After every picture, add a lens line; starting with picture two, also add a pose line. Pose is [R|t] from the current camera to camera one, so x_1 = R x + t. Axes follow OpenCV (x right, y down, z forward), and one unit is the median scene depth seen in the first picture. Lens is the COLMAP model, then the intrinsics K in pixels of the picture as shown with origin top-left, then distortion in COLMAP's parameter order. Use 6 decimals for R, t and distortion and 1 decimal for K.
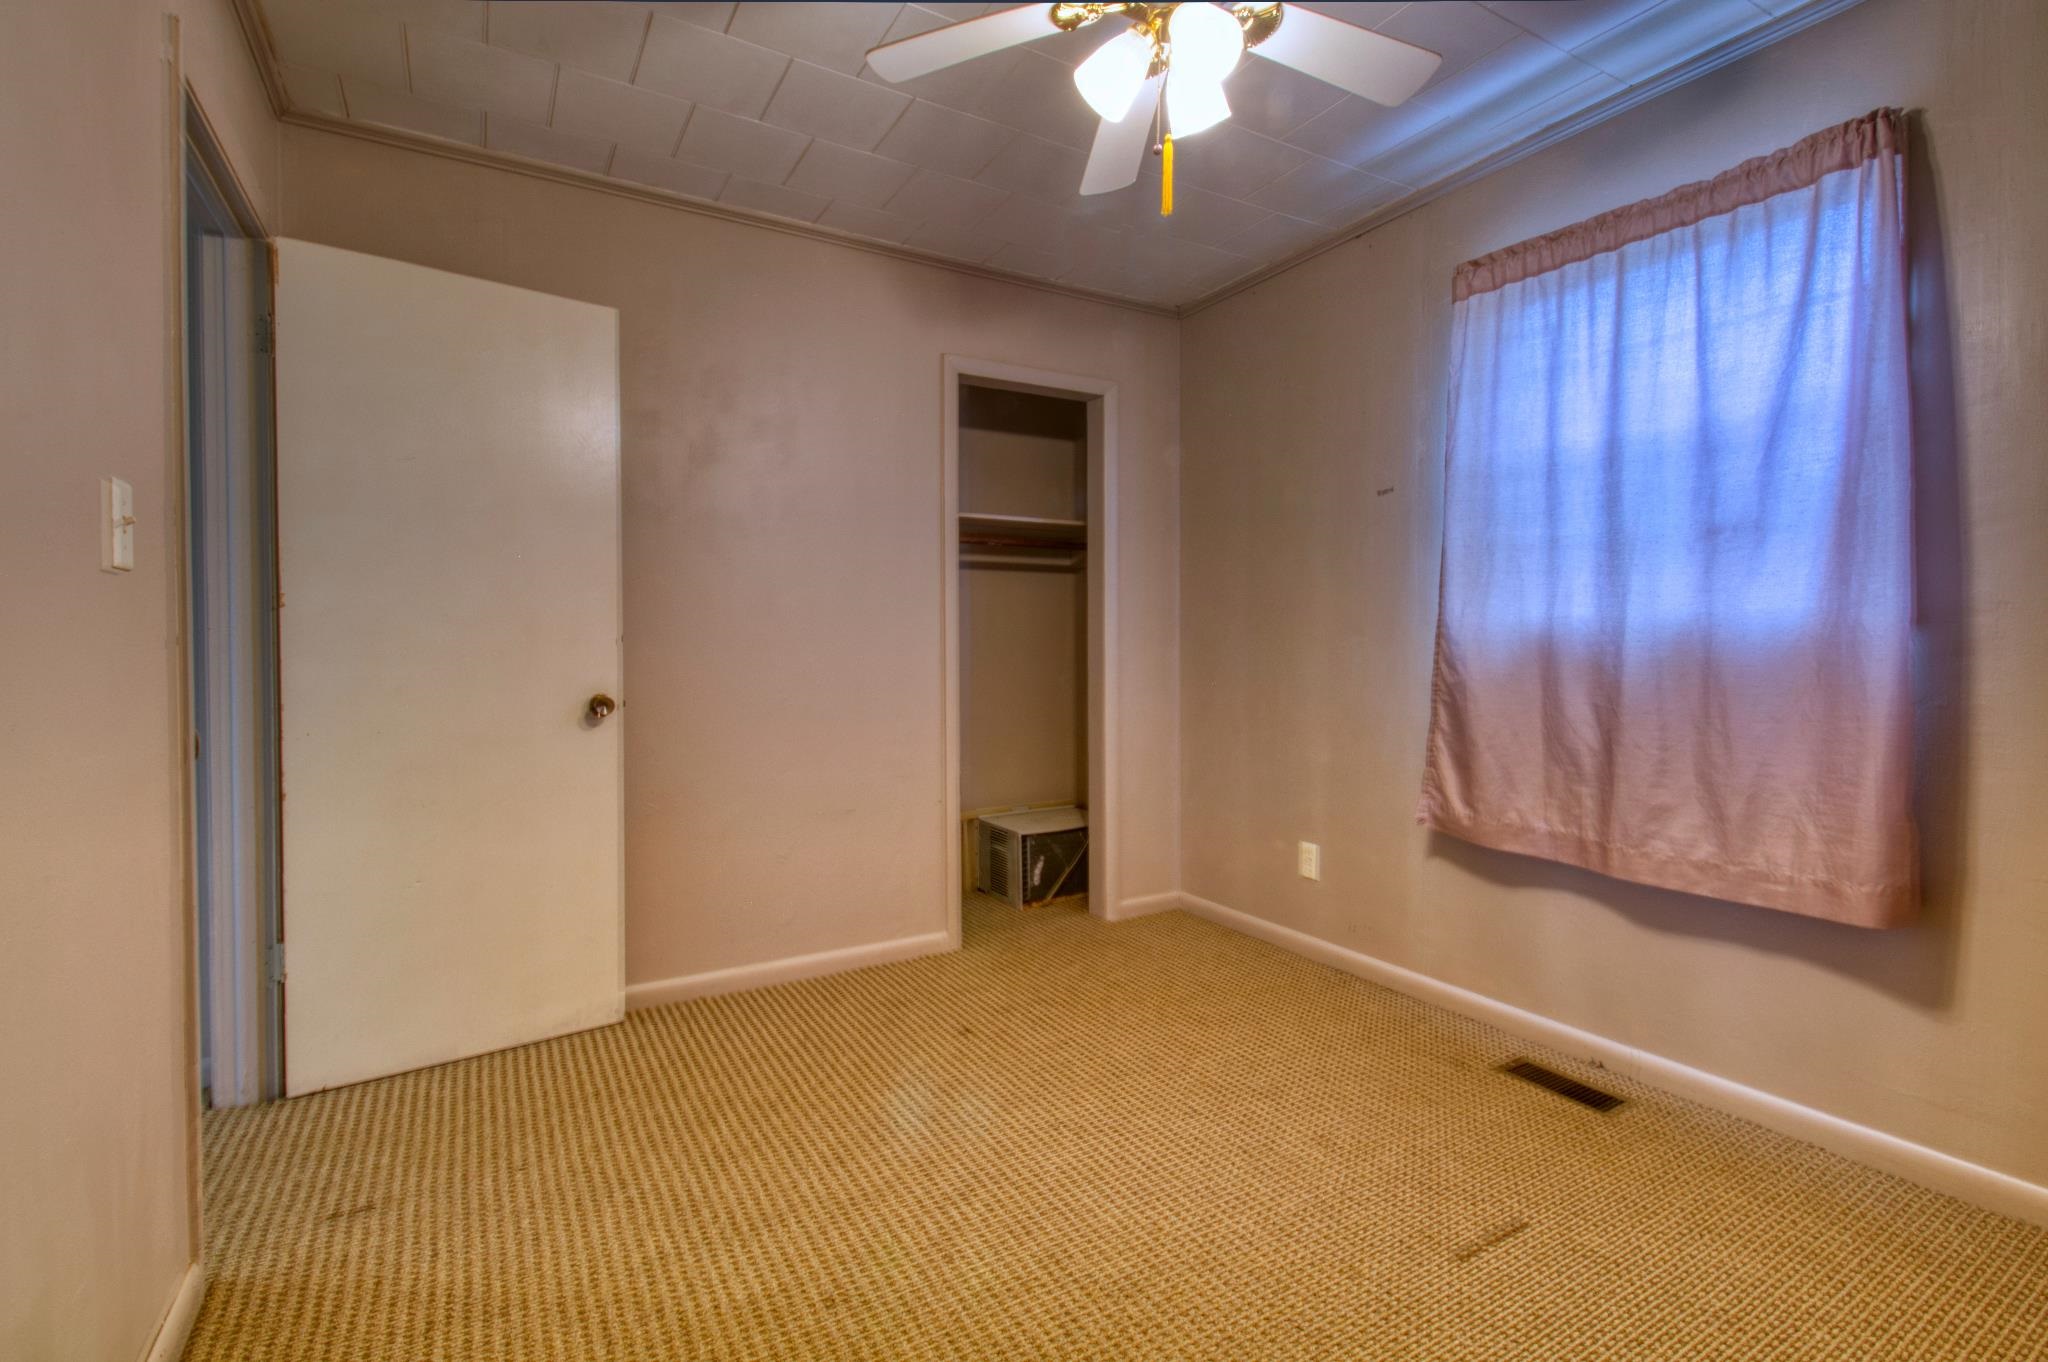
lens RADIAL K [[962.9, 0, 1054.9], [0, 962.9, 639.7], [0, 0, 1]] dist [0.008599, -0.011064]
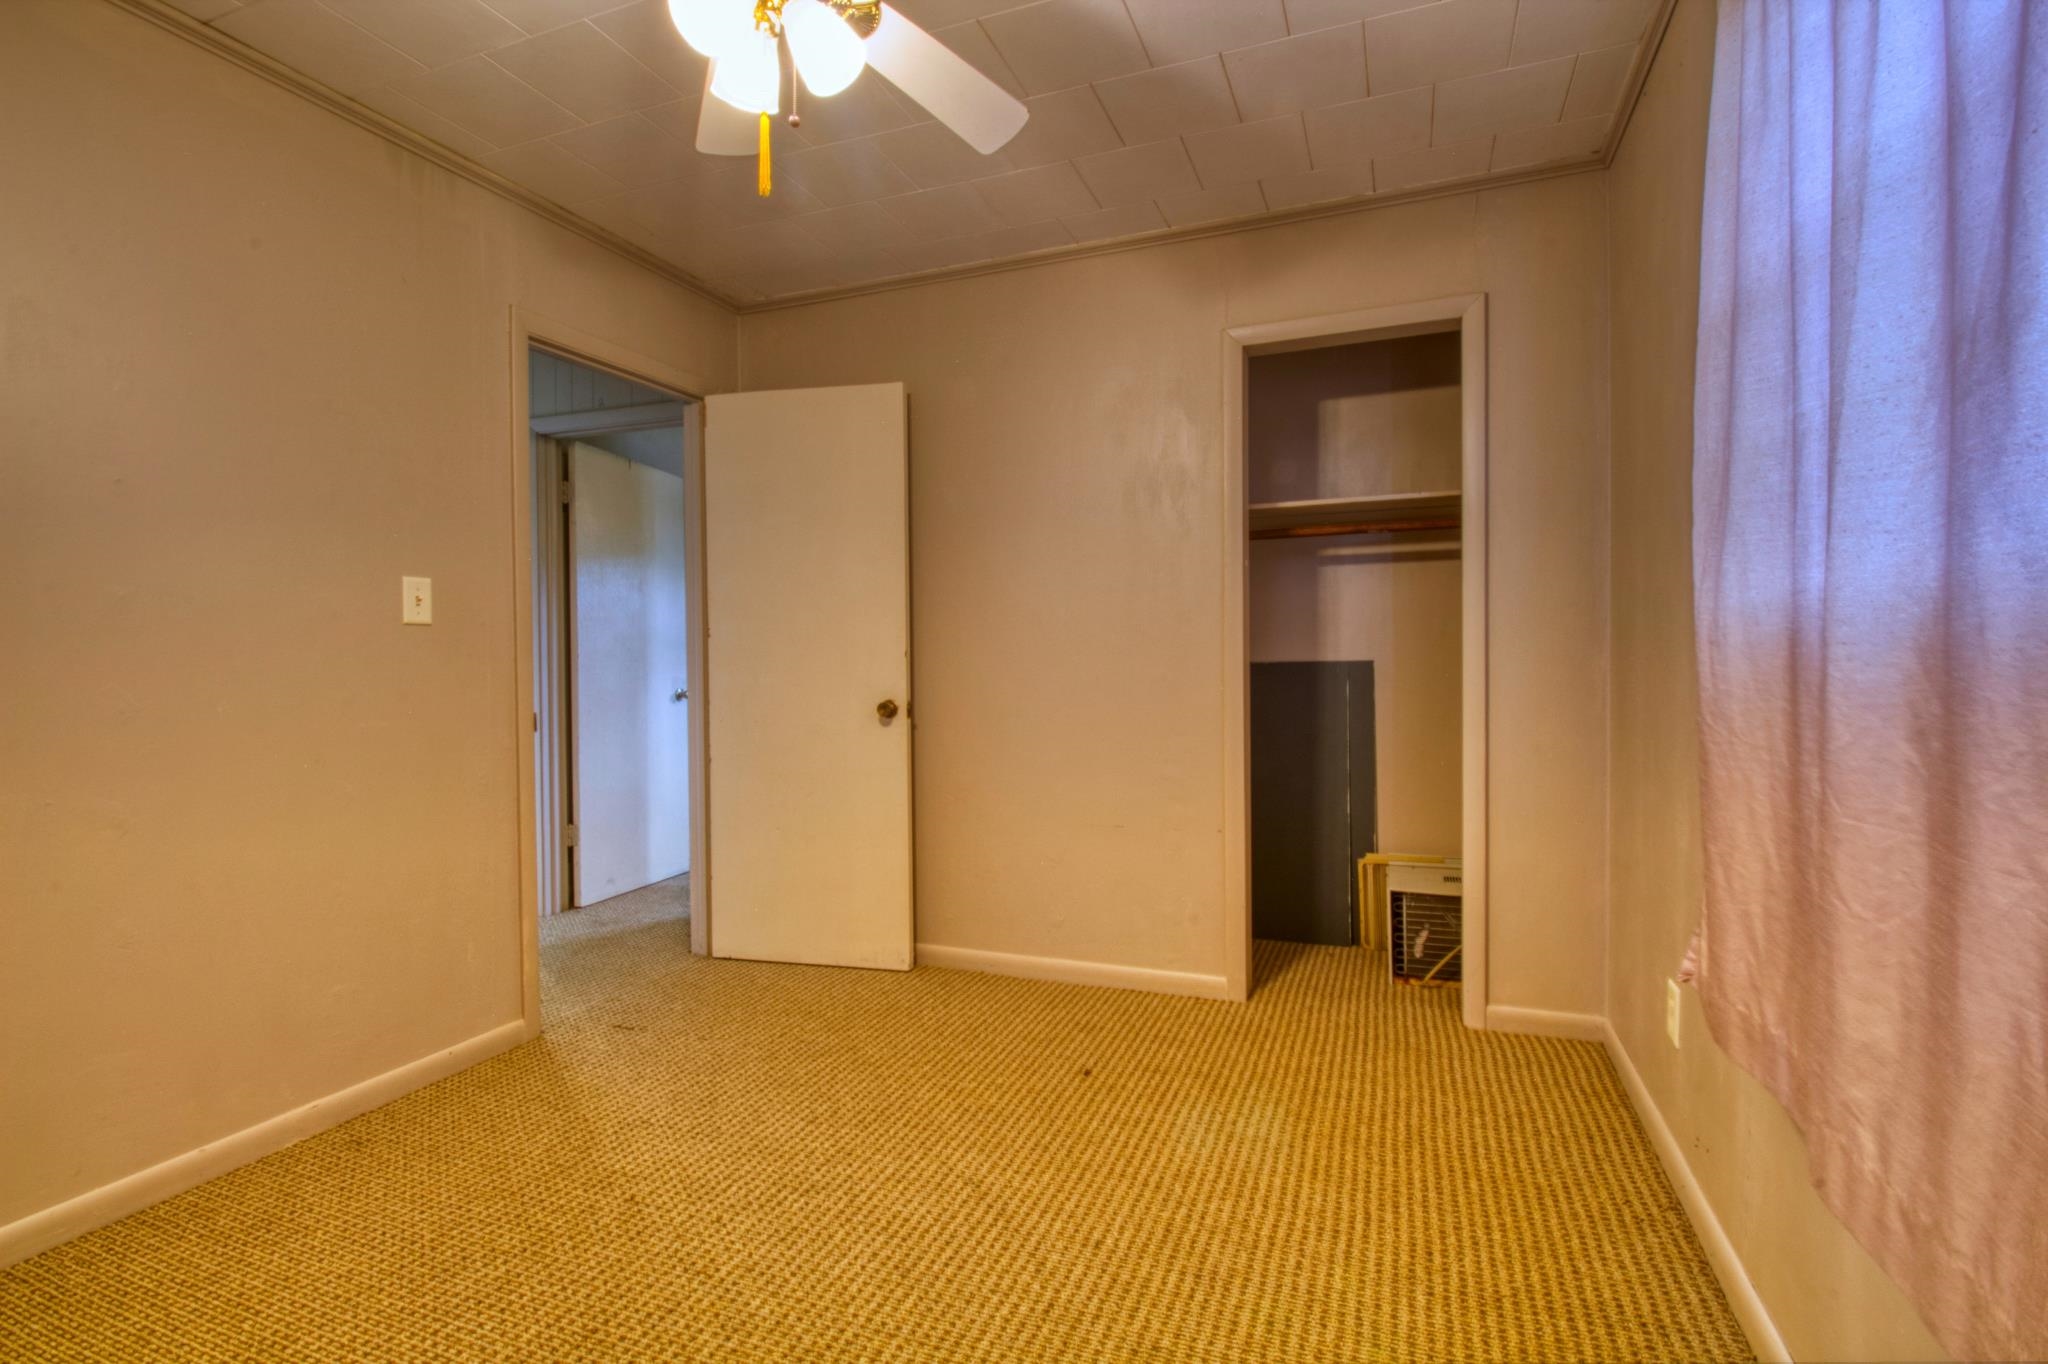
lens RADIAL K [[976.0, 0, 1022.6], [0, 976.0, 654.2], [0, 0, 1]] dist [-0.000194, -0.000203]
pose [[0.606516, -0.006131, -0.795048, 0.506480], [0.014123, 0.999896, 0.003064, -0.002381], [0.794946, -0.013086, 0.606539, 0.311175]]
